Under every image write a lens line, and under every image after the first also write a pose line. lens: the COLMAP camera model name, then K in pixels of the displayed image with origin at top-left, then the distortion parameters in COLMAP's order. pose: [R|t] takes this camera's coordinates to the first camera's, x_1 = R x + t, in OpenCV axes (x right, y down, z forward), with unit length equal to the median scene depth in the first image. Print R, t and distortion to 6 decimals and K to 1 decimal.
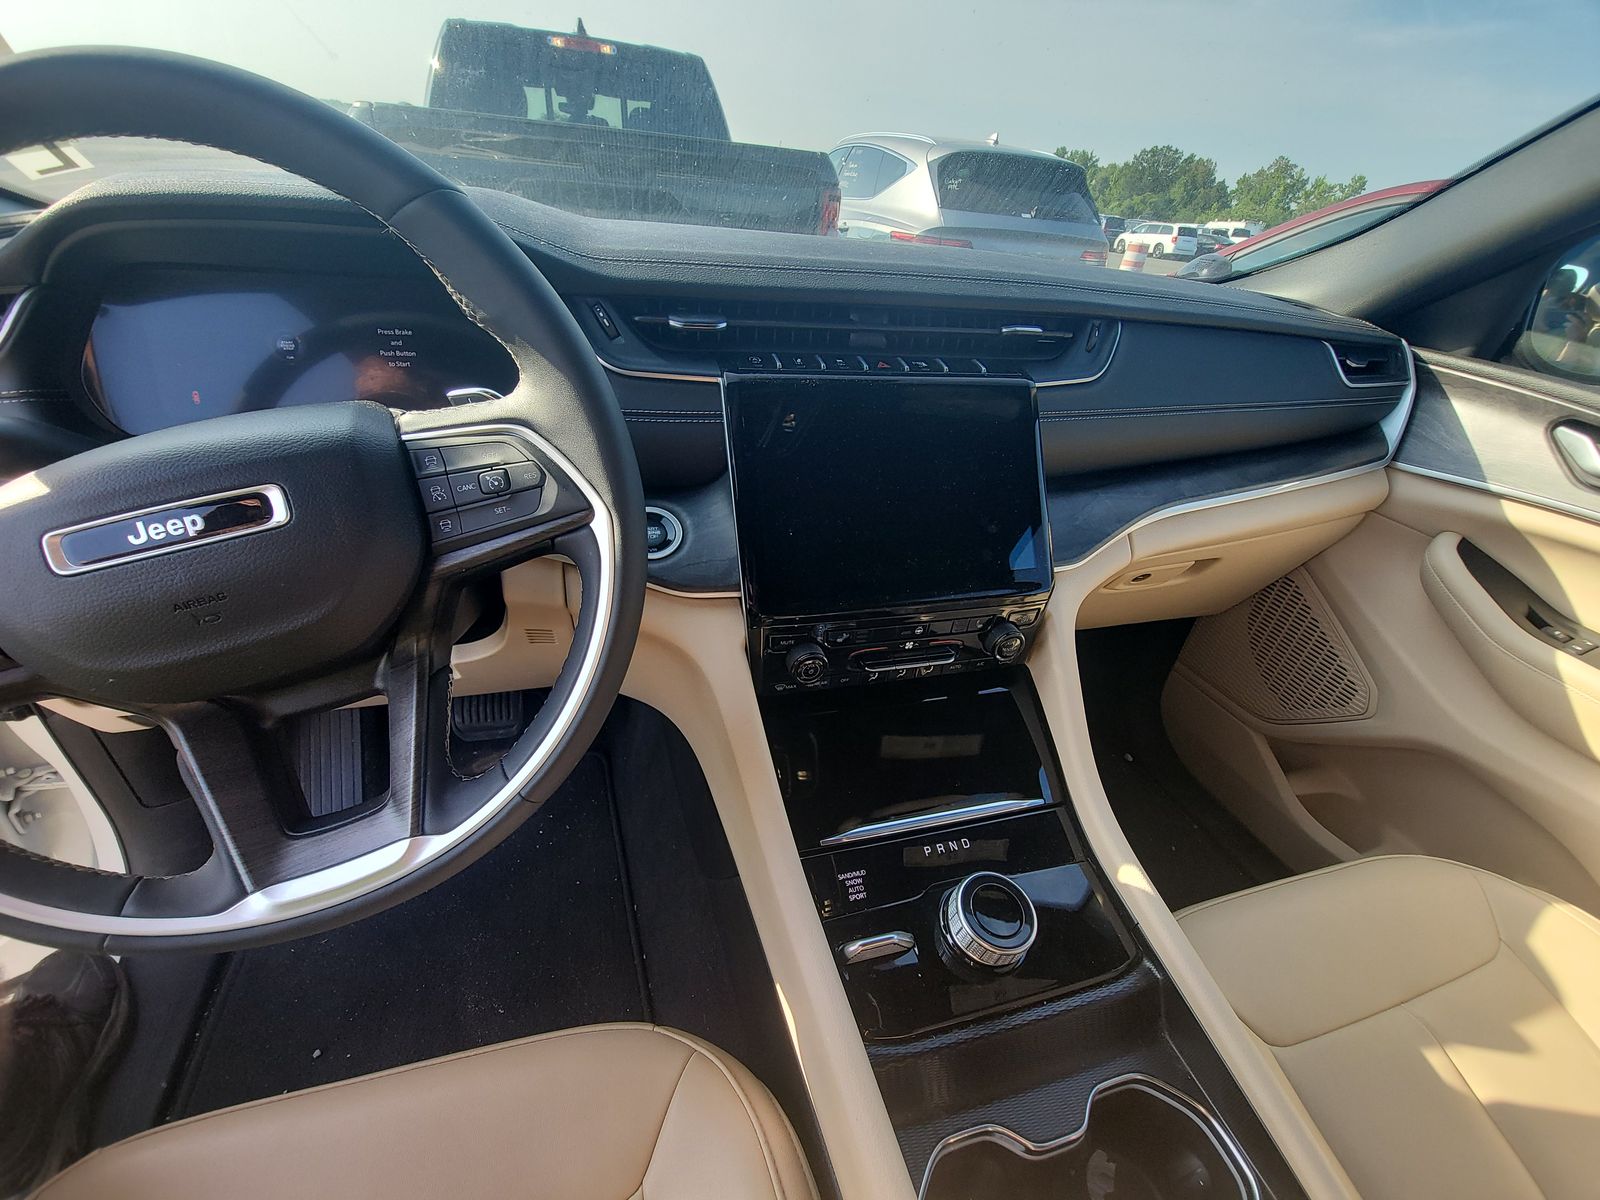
lens RADIAL K [[638.9, 0, 795.8], [0, 638.9, 611.2], [0, 0, 1]] dist [-0.001867, -0.000102]
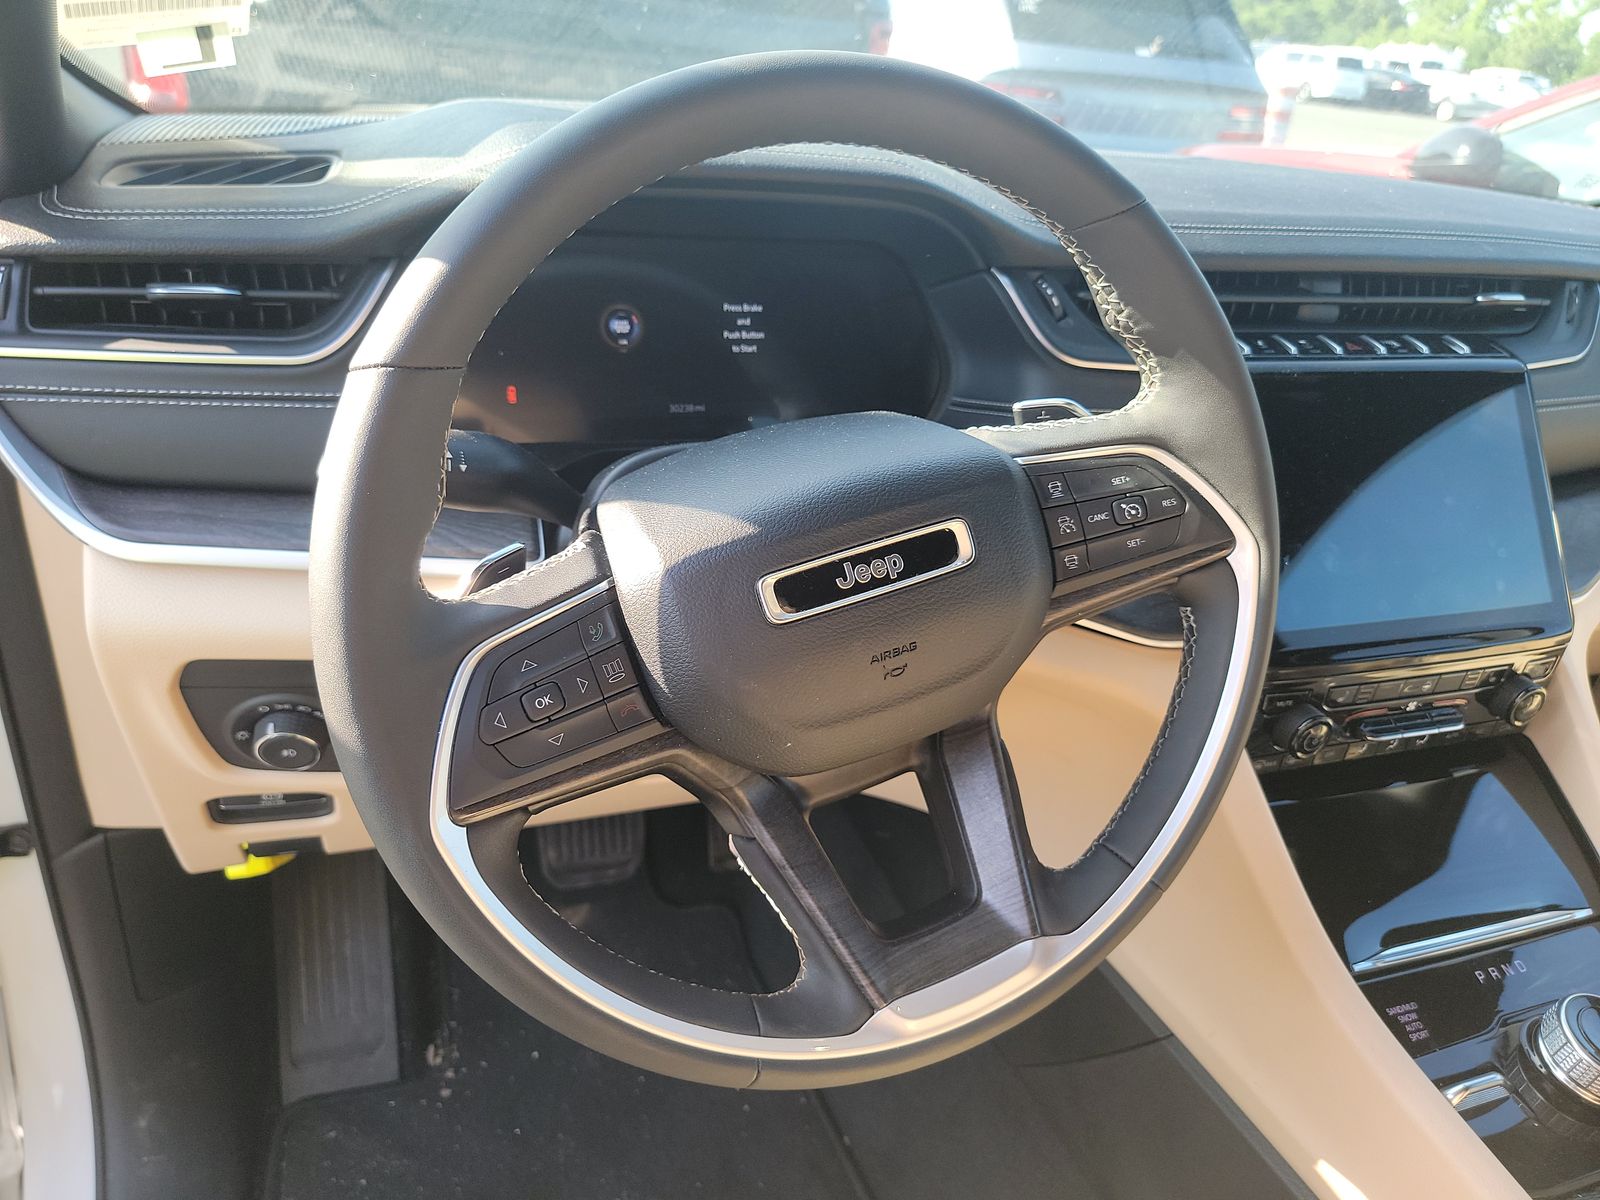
lens RADIAL K [[1116.5, 0, 798.5], [0, 1116.5, 593.3], [0, 0, 1]] dist [0.041858, -0.035288]
pose [[0.997233, -0.015958, 0.072609, -0.674090], [0.022341, 0.995873, -0.087966, 0.021570], [-0.070906, 0.089345, 0.993474, -0.307167]]
